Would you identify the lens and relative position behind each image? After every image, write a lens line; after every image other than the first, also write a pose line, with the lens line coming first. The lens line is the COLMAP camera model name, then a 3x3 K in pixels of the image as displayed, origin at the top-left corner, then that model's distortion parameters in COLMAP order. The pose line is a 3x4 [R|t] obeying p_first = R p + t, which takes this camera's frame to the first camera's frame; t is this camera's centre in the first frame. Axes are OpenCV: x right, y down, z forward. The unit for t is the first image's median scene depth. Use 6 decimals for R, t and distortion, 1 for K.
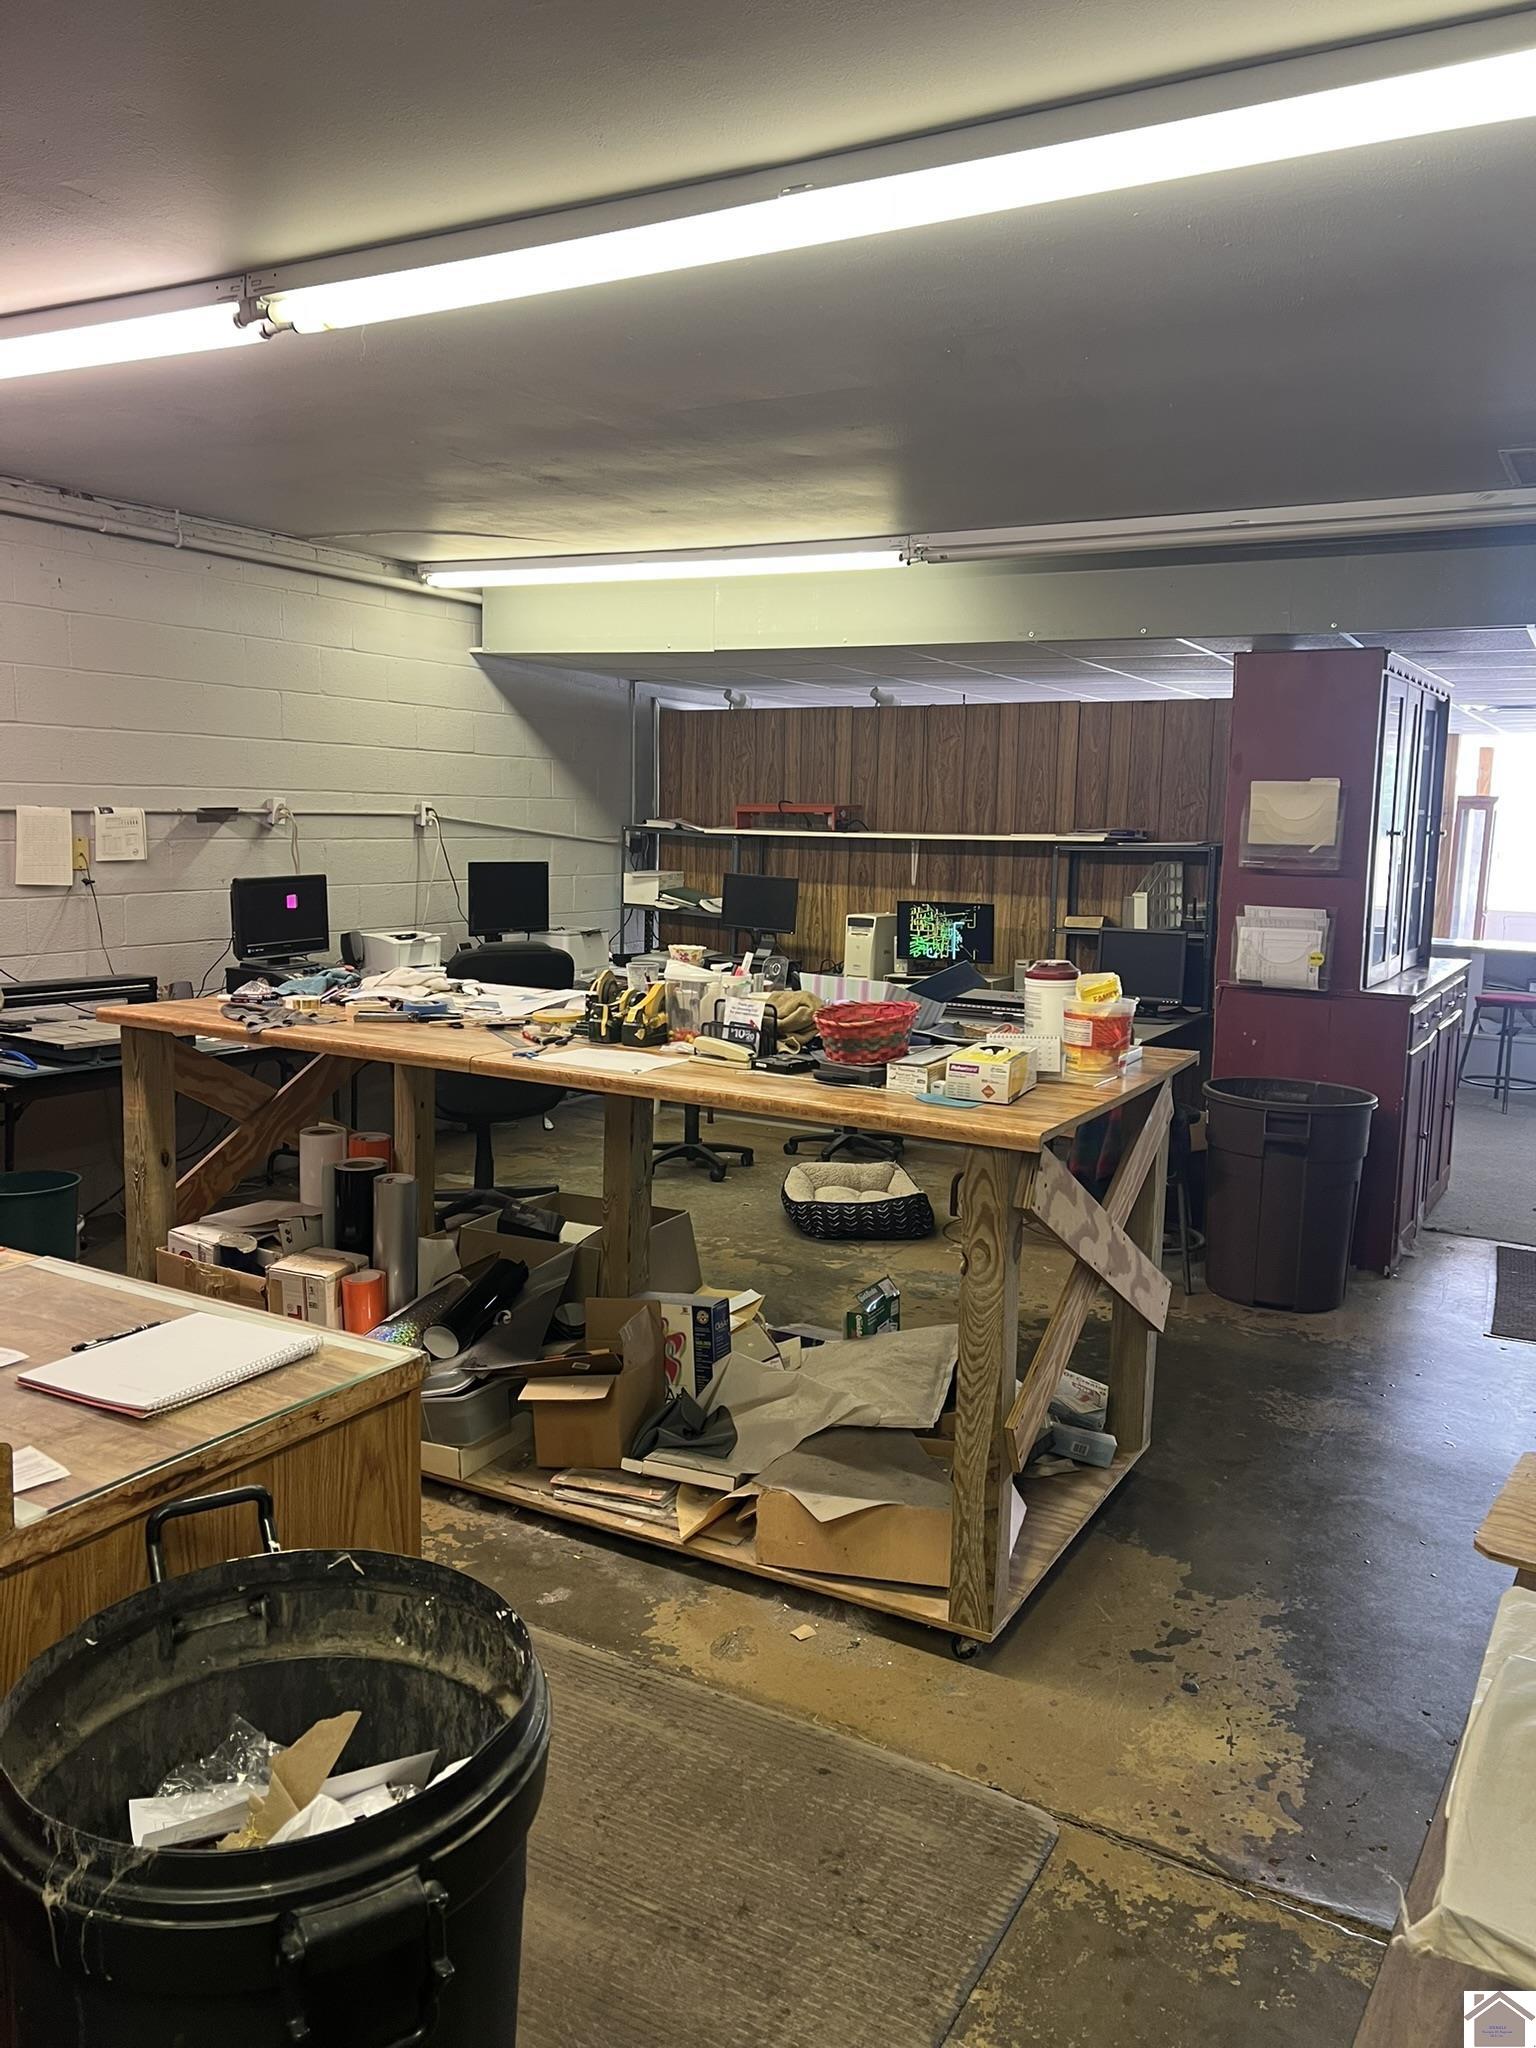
lens RADIAL K [[1516.8, 0, 751.2], [0, 1516.8, 1019.5], [0, 0, 1]] dist [0.057608, -0.019087]
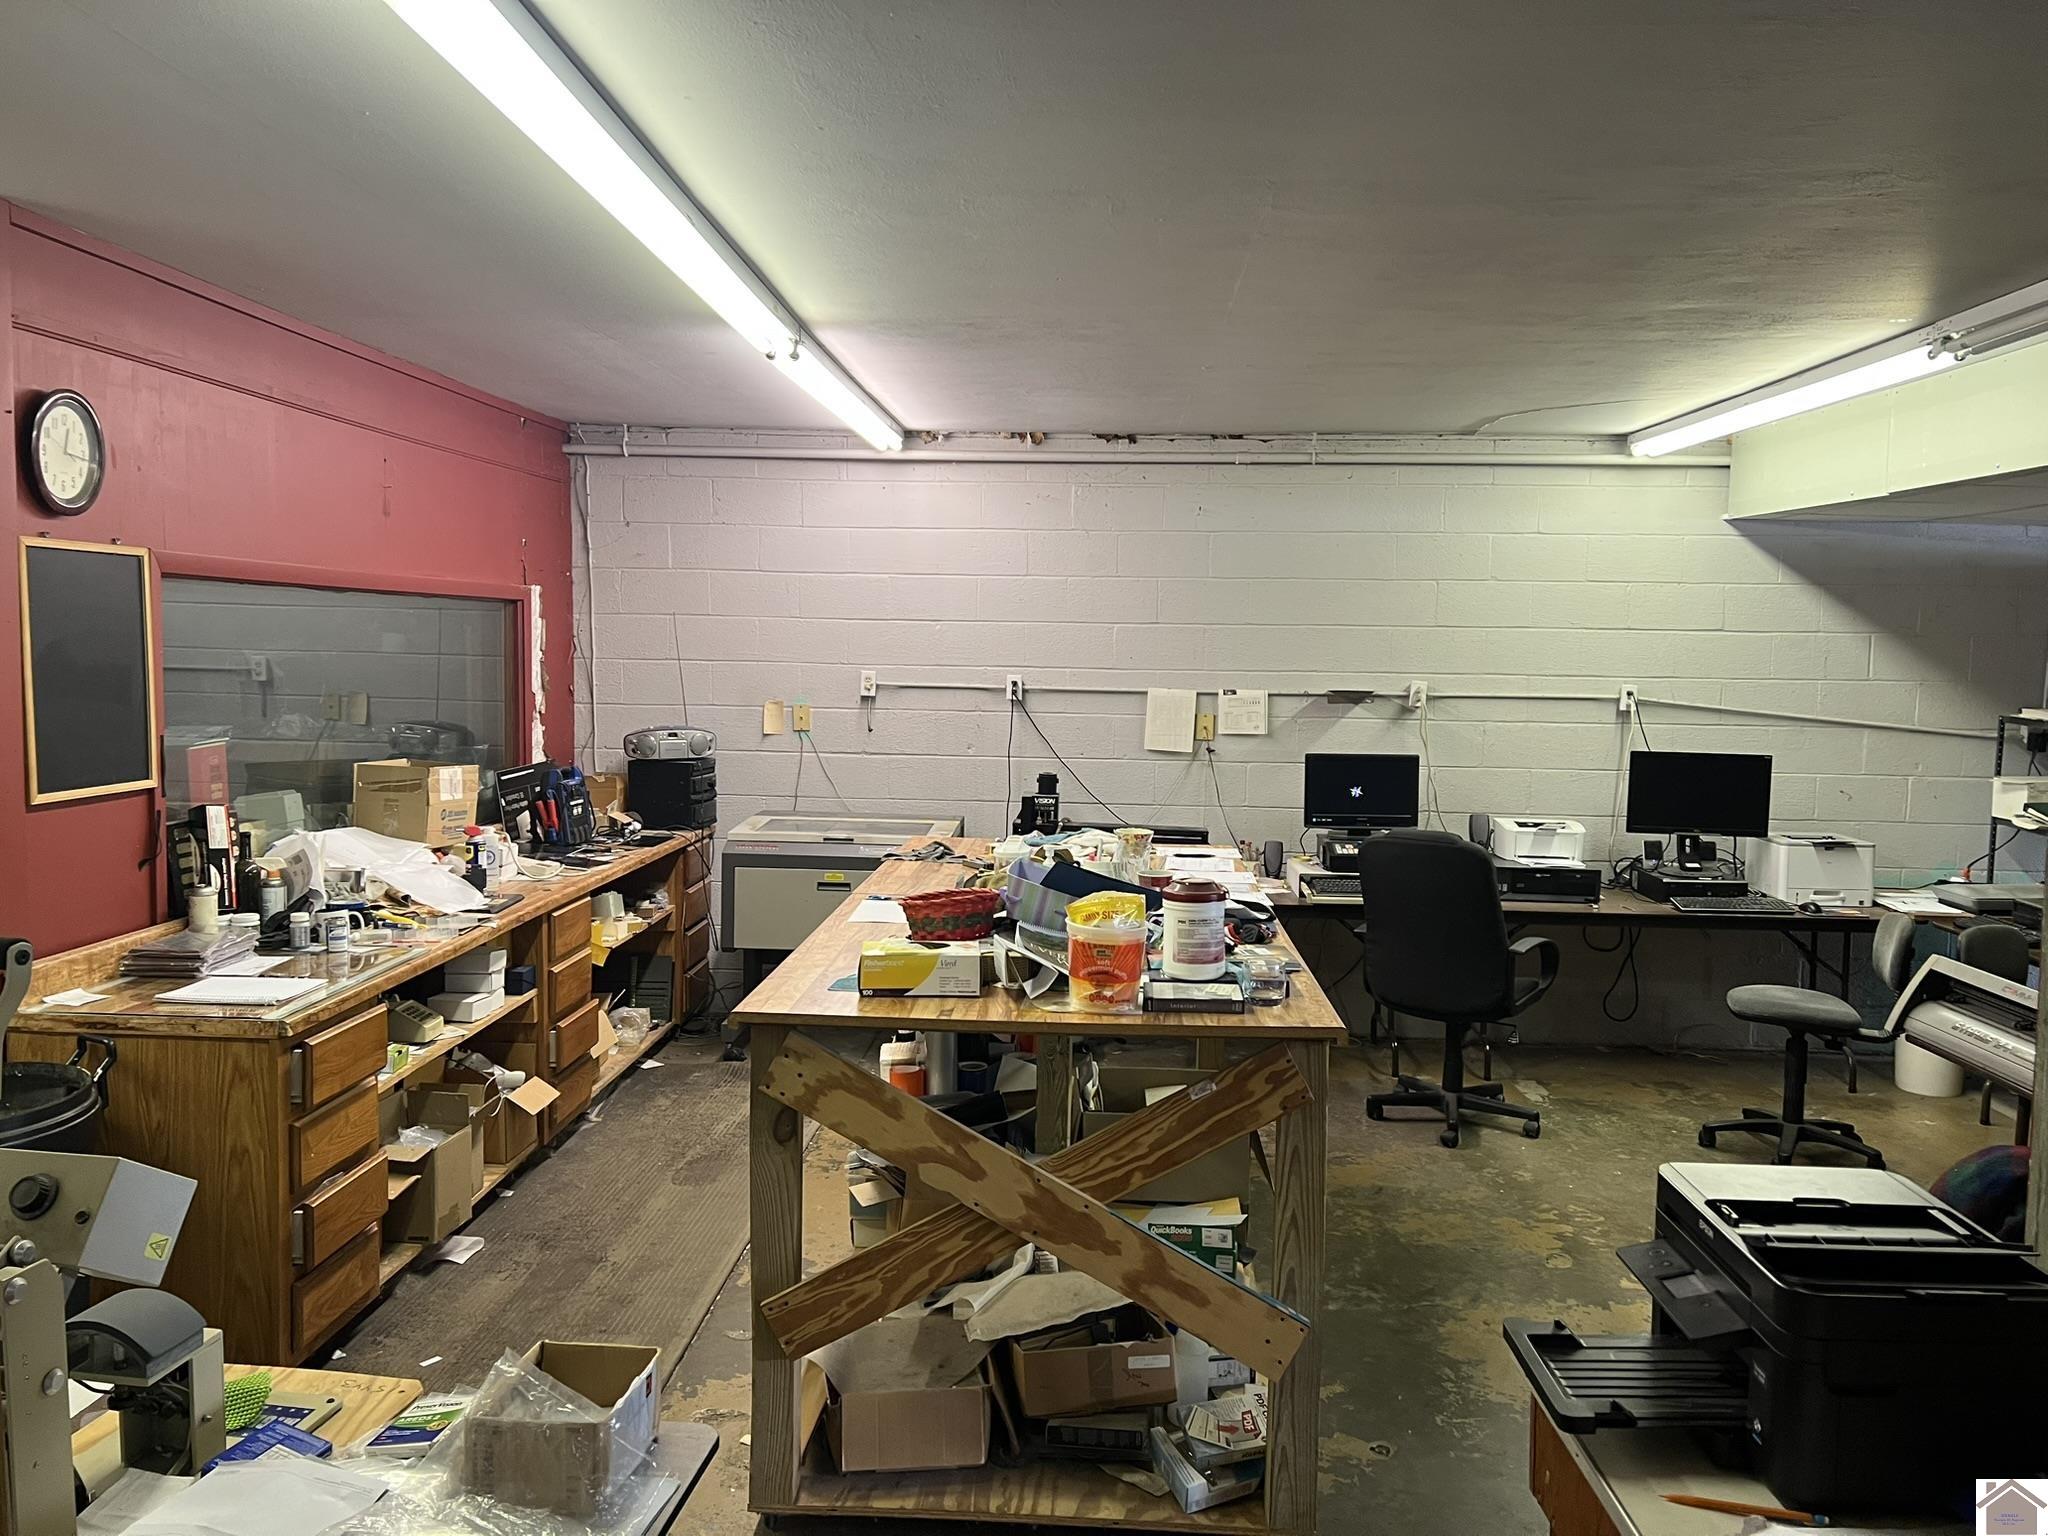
lens RADIAL K [[1516.8, 0, 1005.4], [0, 1516.8, 773.2], [0, 0, 1]] dist [0.057608, -0.019087]
pose [[0.454342, 0.063263, -0.888578, 0.538669], [-0.131354, 0.991330, 0.003415, -0.052858], [0.881090, 0.115167, 0.458712, 0.297954]]
